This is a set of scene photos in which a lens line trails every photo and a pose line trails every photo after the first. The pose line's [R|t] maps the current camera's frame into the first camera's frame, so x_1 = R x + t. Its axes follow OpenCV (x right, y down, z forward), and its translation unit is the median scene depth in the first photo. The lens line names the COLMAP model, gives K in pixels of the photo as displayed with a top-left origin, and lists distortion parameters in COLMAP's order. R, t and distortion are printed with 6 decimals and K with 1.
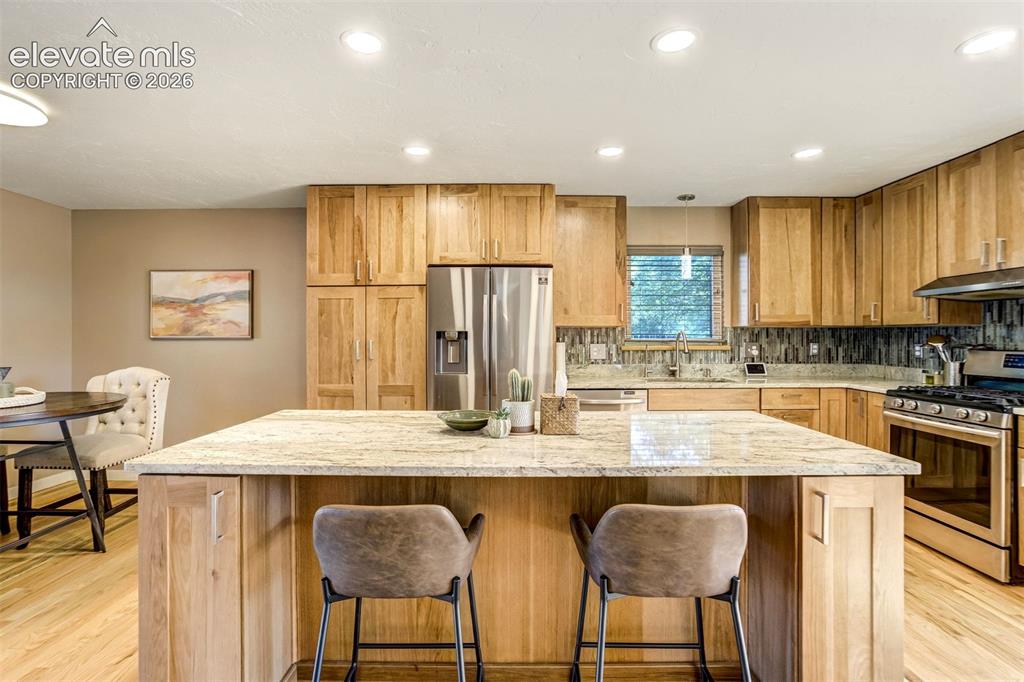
lens RADIAL K [[480.1, 0, 512.8], [0, 480.1, 336.2], [0, 0, 1]] dist [0.000068, 0.000202]
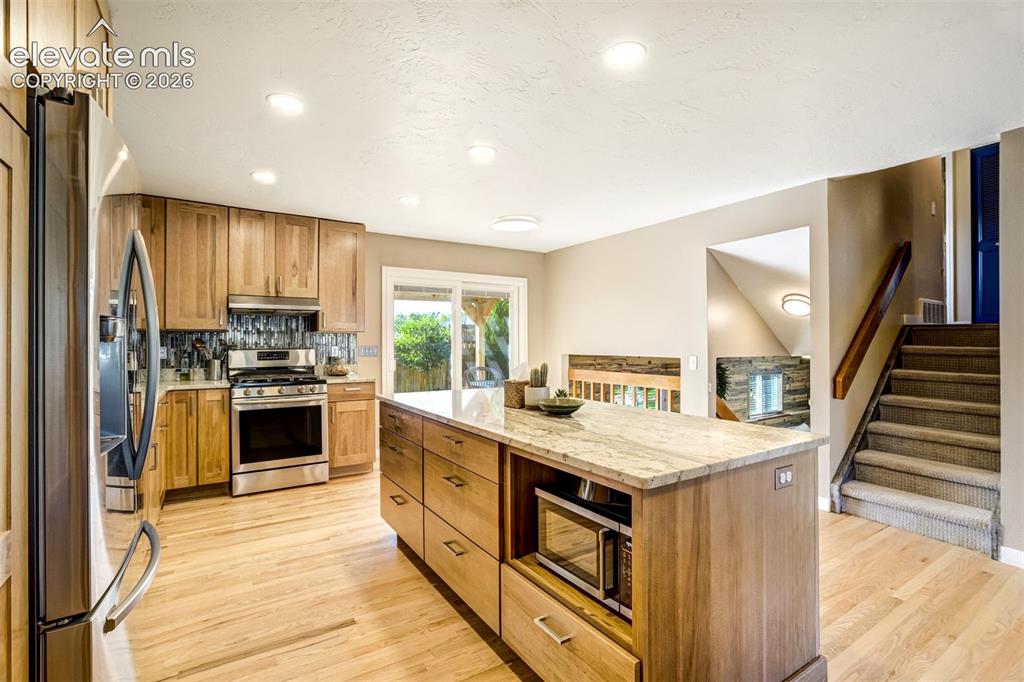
lens RADIAL K [[480.1, 0, 512.8], [0, 480.1, 336.2], [0, 0, 1]] dist [0.000068, 0.000202]
pose [[-0.542039, 0.006658, 0.840327, -0.541320], [0.003066, 0.999978, -0.005945, 0.002472], [-0.840348, -0.000646, -0.542047, 0.939152]]
